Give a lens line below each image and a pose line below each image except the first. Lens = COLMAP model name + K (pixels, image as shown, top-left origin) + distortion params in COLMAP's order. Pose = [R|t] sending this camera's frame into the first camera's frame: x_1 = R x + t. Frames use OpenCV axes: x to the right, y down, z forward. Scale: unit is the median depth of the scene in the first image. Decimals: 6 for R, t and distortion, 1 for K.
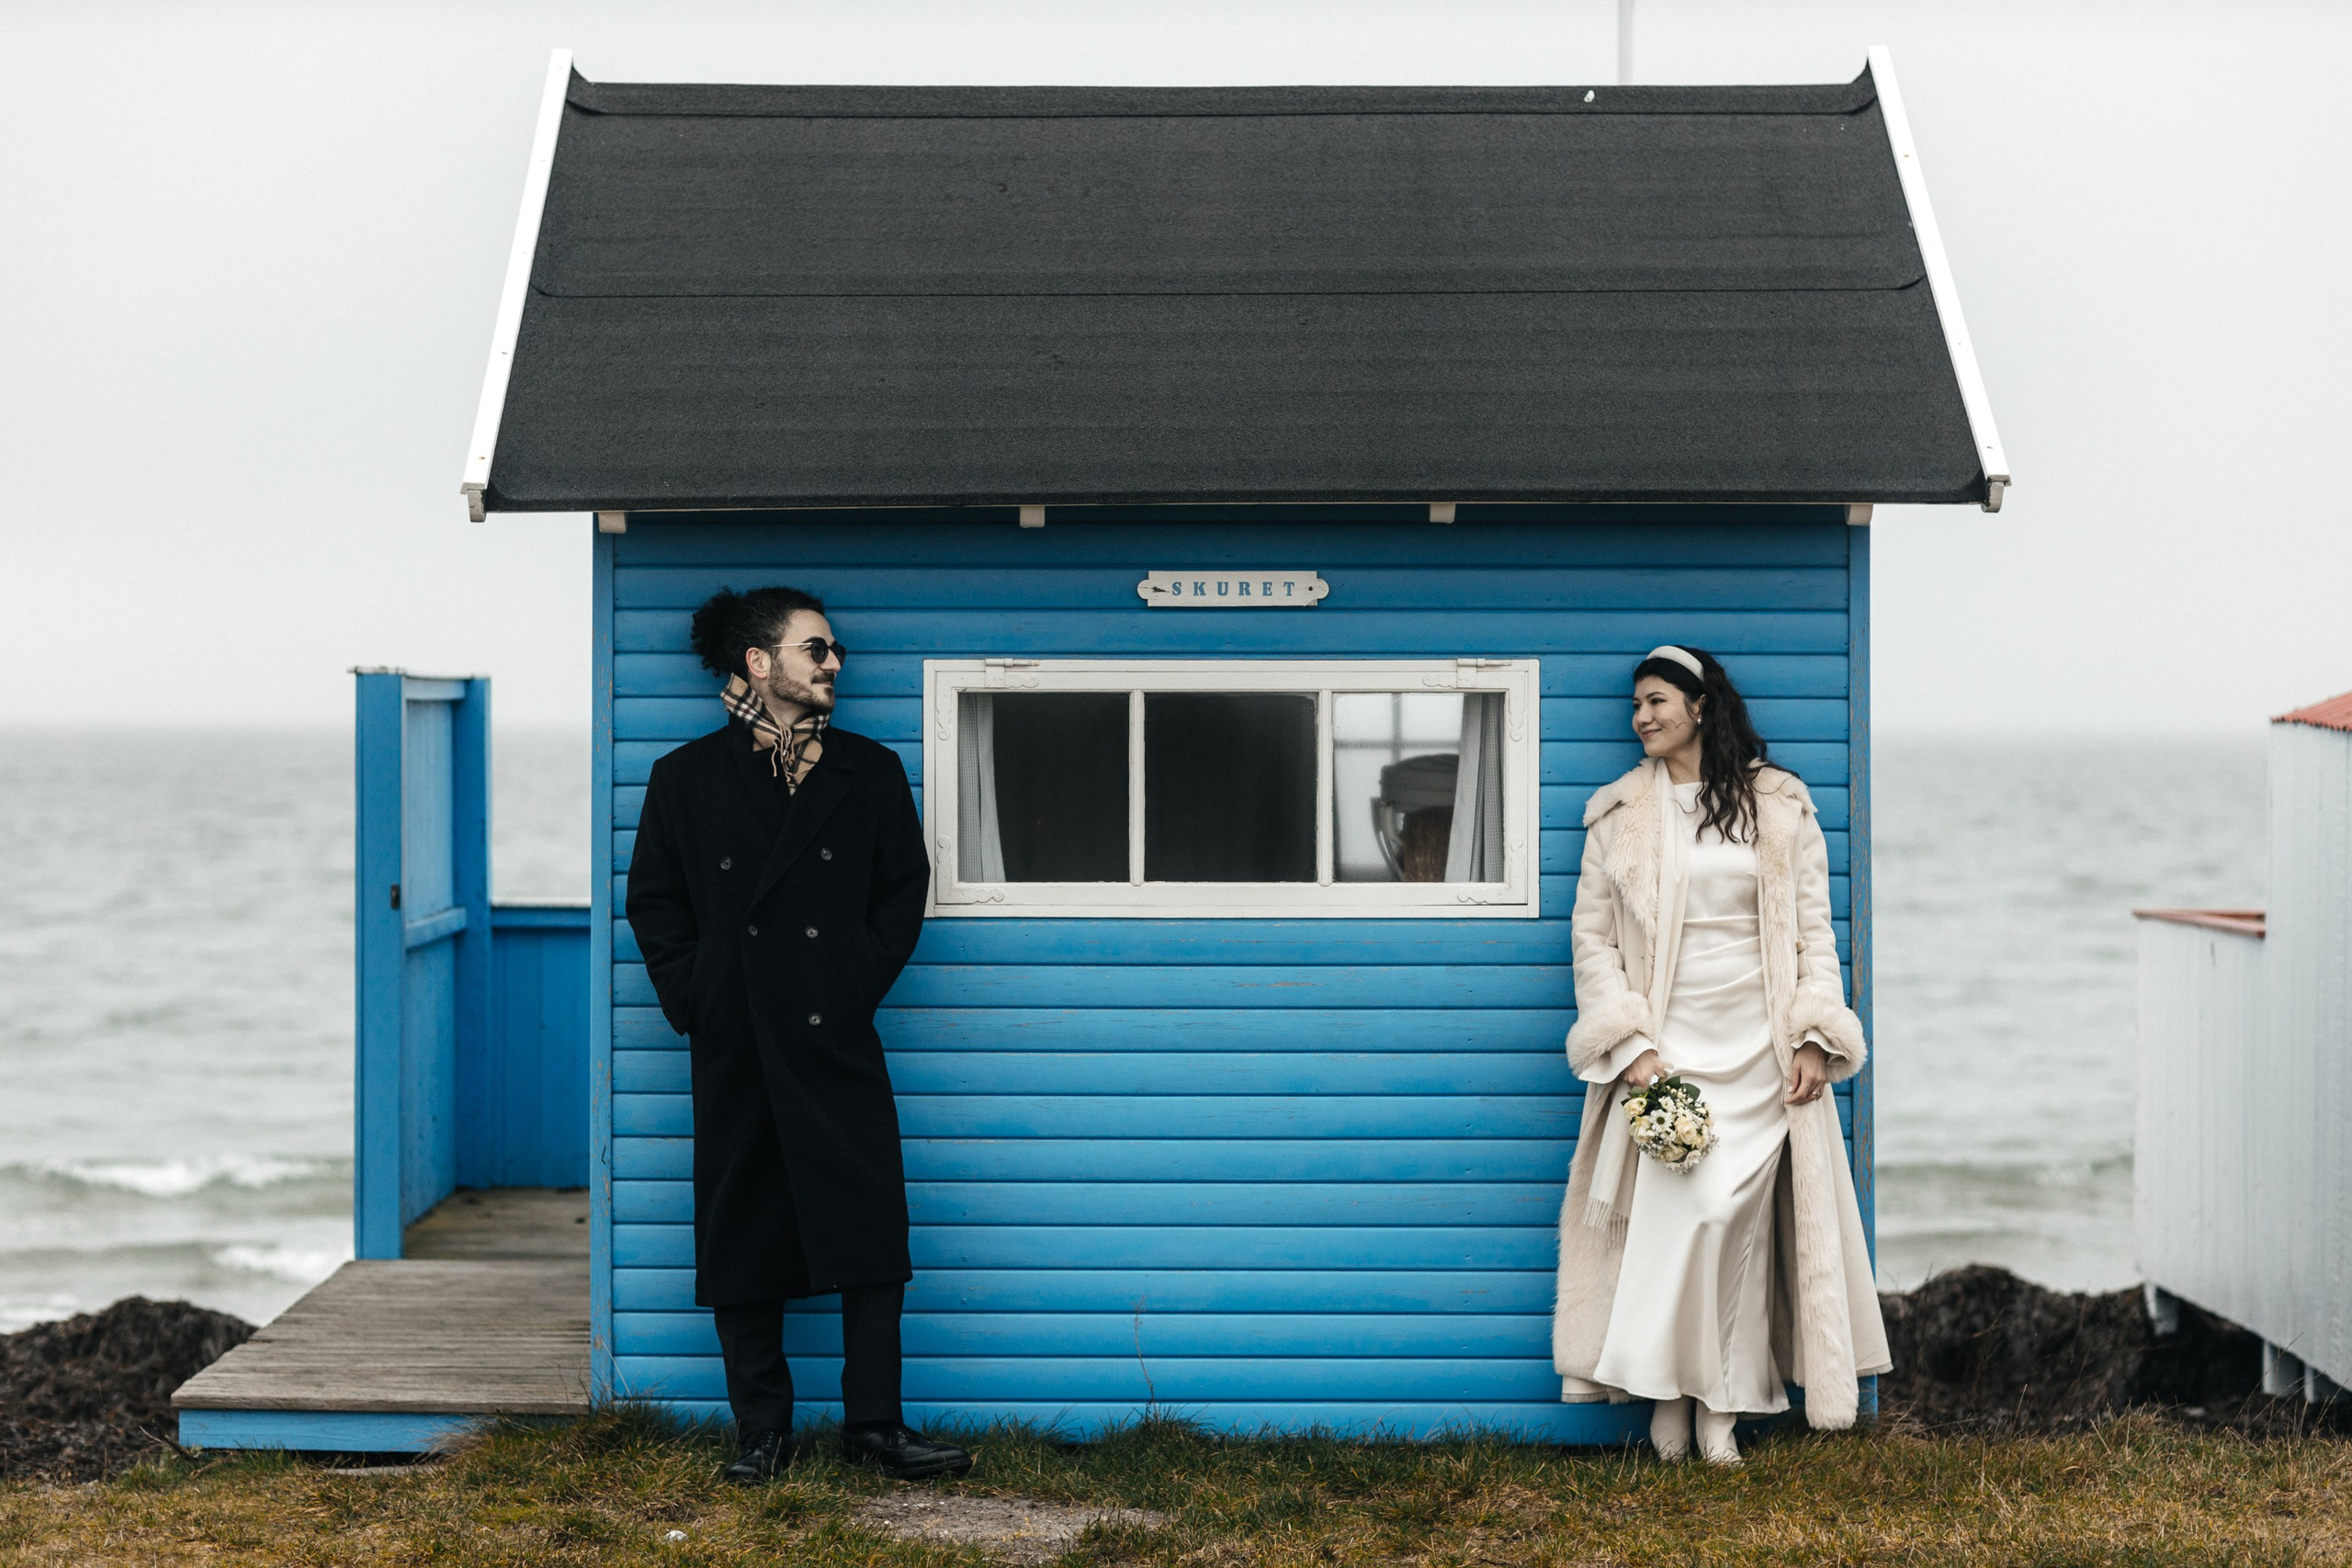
lens RADIAL K [[5708.9, 0, 1176.0], [0, 5708.9, 784.0], [0, 0, 1]] dist [0.014607, -0.115319]
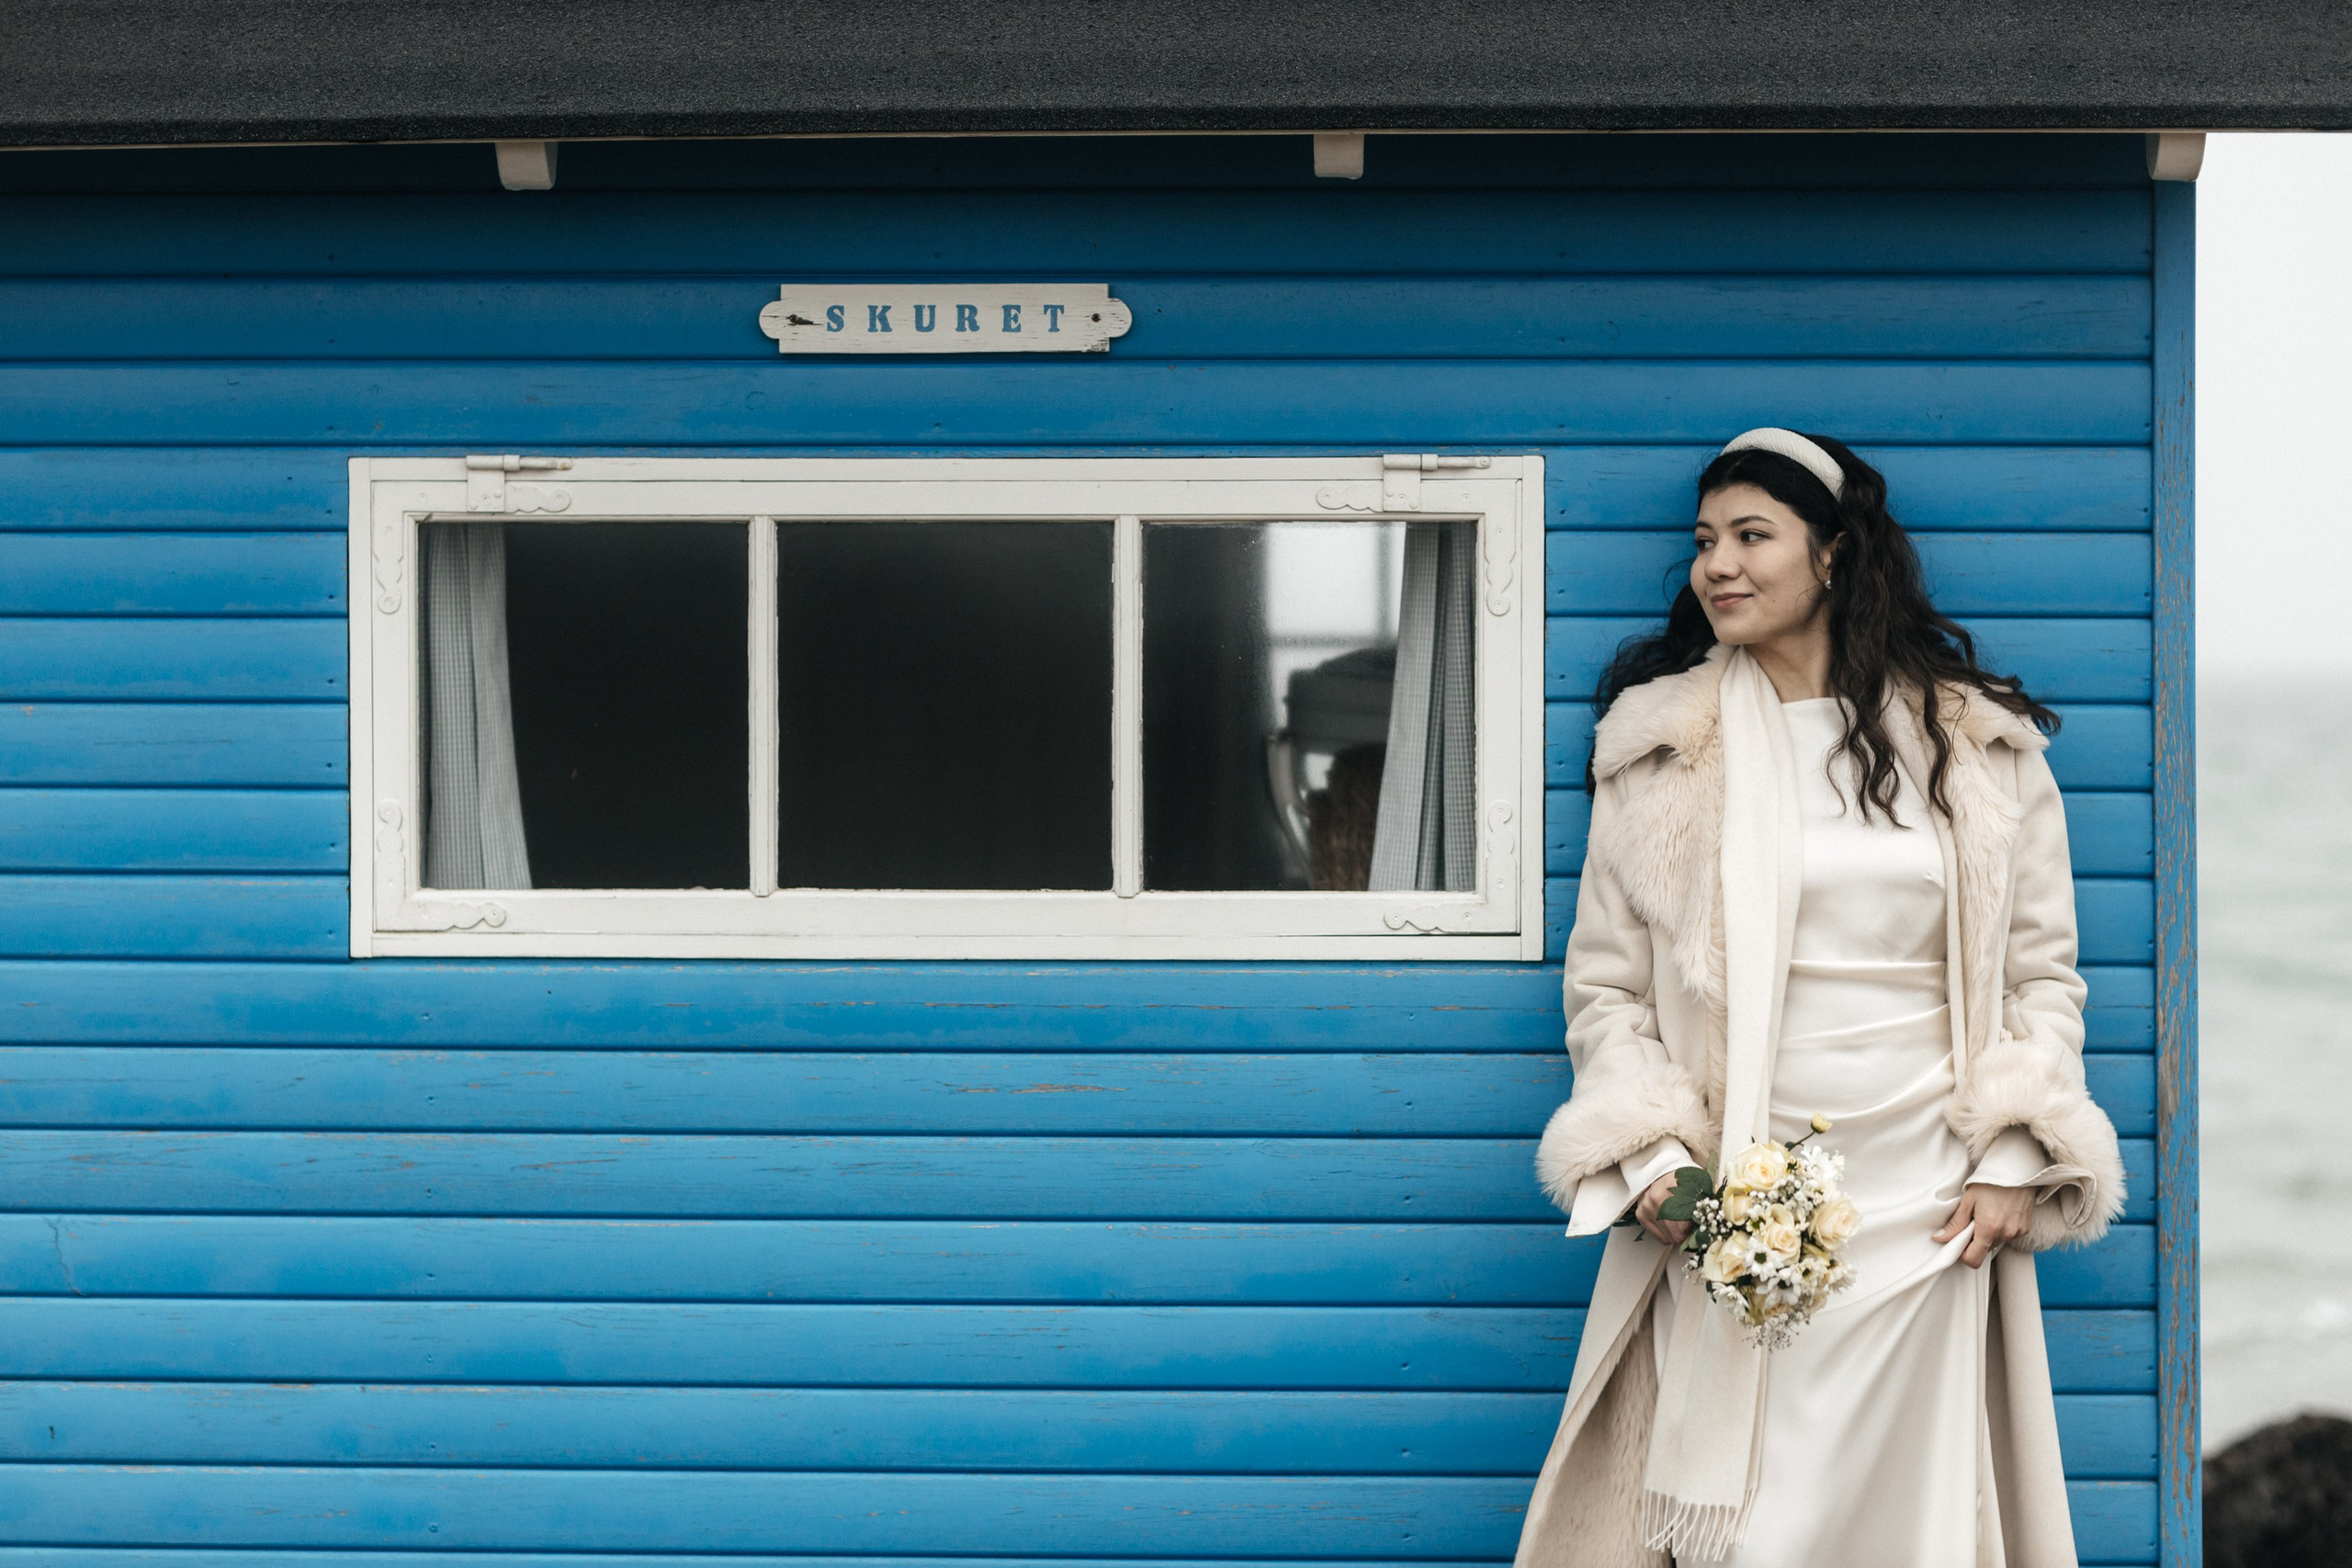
lens RADIAL K [[5708.9, 0, 1176.0], [0, 5708.9, 784.0], [0, 0, 1]] dist [0.014607, -0.115319]
pose [[0.999043, 0.000918, -0.043732, 0.053192], [-0.000520, 0.999958, 0.009103, 0.002943], [0.043739, -0.009072, 0.999002, 0.488055]]
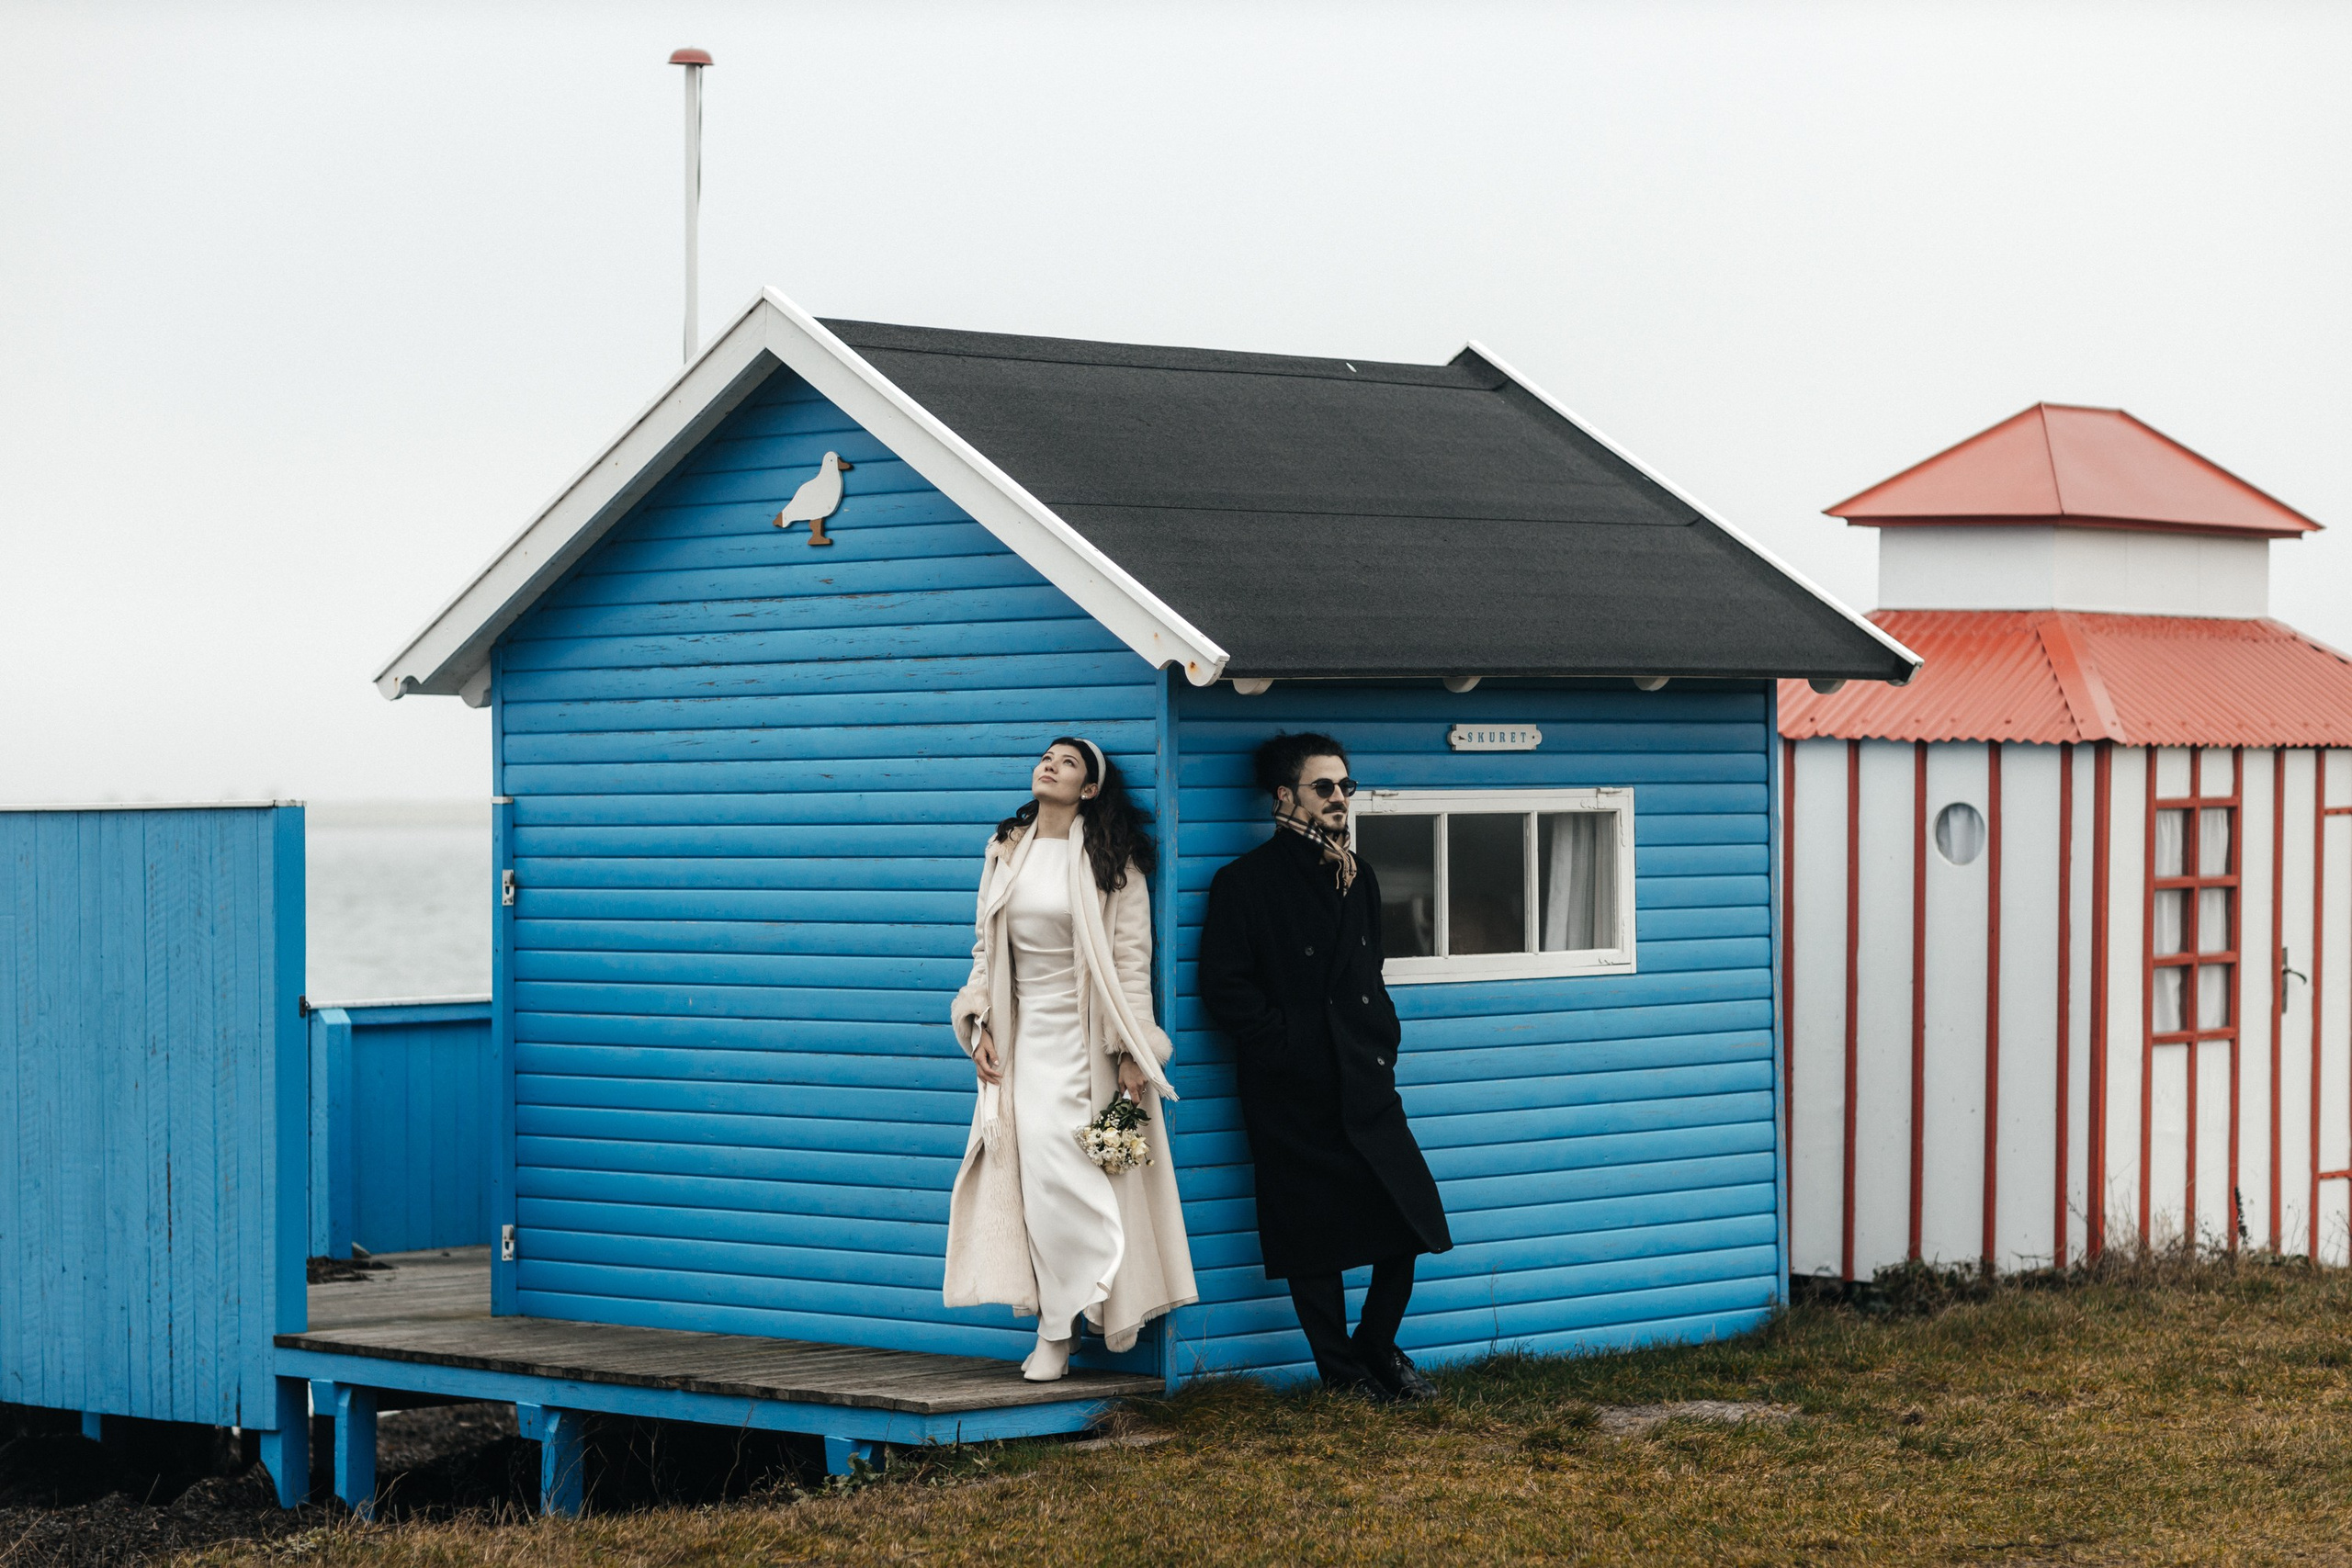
lens RADIAL K [[5708.9, 0, 1176.0], [0, 5708.9, 784.0], [0, 0, 1]] dist [0.014607, -0.115319]
pose [[0.685508, -0.006745, 0.728034, -1.029729], [0.016088, 0.999853, -0.005884, -0.016339], [-0.727888, 0.015746, 0.685516, 0.125714]]
